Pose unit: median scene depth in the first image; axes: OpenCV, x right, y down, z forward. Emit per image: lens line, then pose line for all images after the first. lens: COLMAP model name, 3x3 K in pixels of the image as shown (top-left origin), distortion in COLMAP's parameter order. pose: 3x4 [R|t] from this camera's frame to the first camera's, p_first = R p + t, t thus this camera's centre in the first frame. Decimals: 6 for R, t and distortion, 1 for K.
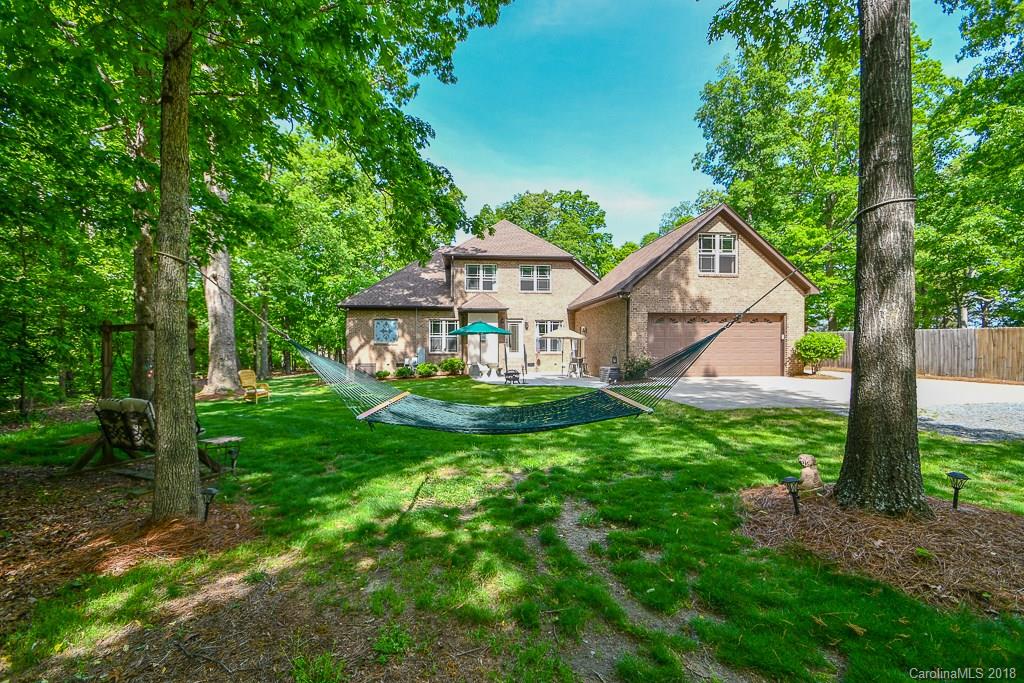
lens RADIAL K [[443.9, 0, 506.0], [0, 443.9, 347.6], [0, 0, 1]] dist [0.015928, -0.014906]
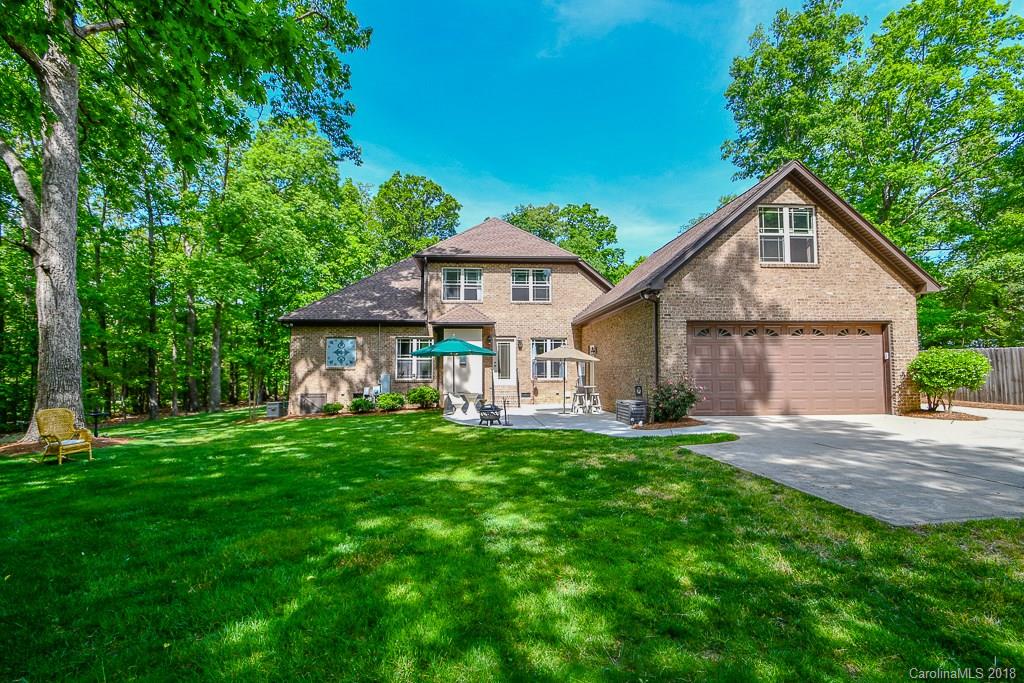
lens RADIAL K [[443.9, 0, 506.0], [0, 443.9, 347.6], [0, 0, 1]] dist [0.015928, -0.014906]
pose [[0.999652, -0.005203, -0.025851, 0.042476], [0.003727, 0.998377, -0.056828, -0.000185], [0.026105, 0.056711, 0.998049, 0.221023]]
